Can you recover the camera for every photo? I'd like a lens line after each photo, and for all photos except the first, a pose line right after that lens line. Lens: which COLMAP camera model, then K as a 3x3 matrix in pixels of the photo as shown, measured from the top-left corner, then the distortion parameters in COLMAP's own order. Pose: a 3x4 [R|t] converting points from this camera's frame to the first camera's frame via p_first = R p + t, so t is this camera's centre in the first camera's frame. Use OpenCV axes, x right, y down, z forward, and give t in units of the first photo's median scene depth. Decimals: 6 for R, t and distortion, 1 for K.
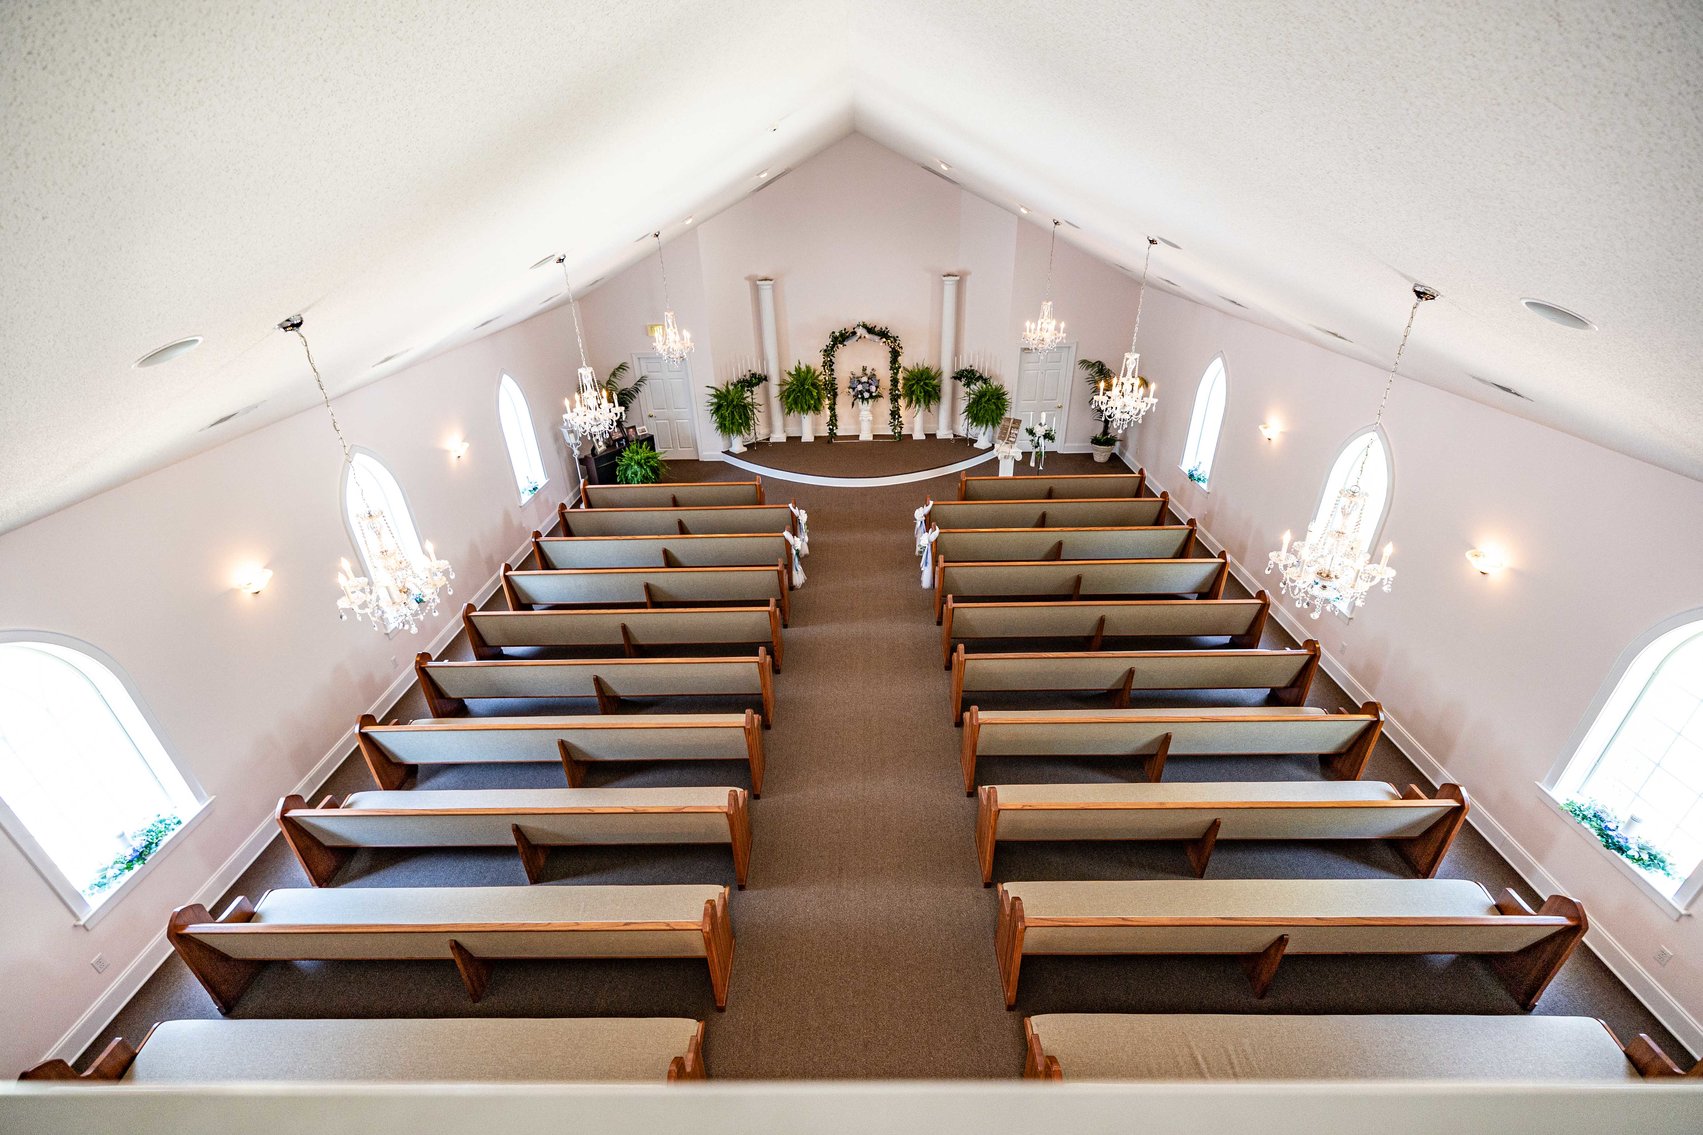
lens RADIAL K [[798.1, 0, 851.5], [0, 798.1, 567.5], [0, 0, 1]] dist [-0.001341, -0.000078]
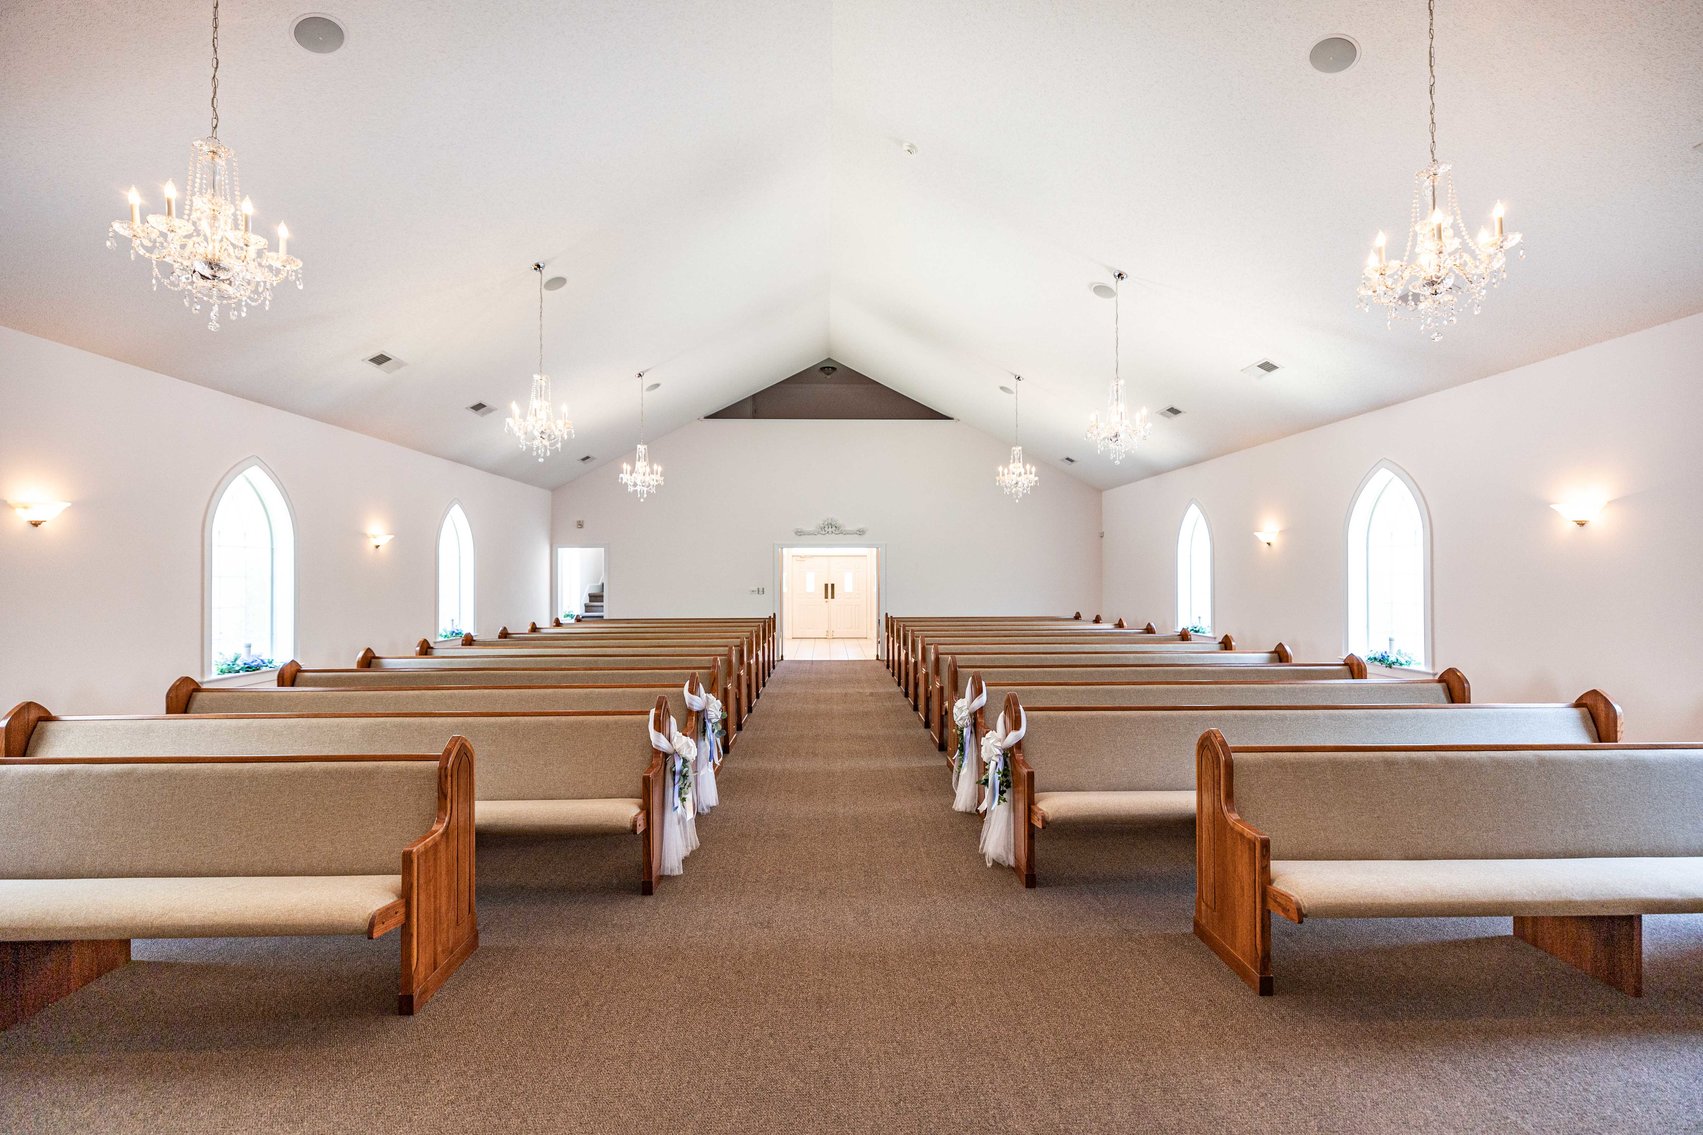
lens RADIAL K [[768.5, 0, 856.2], [0, 768.5, 567.5], [0, 0, 1]] dist [0.001384, 0.000183]
pose [[0.998931, 0.025554, 0.038511, 0.005578], [-0.001416, 0.849771, -0.527150, 0.333008], [-0.046196, 0.526532, 0.848899, 0.265457]]
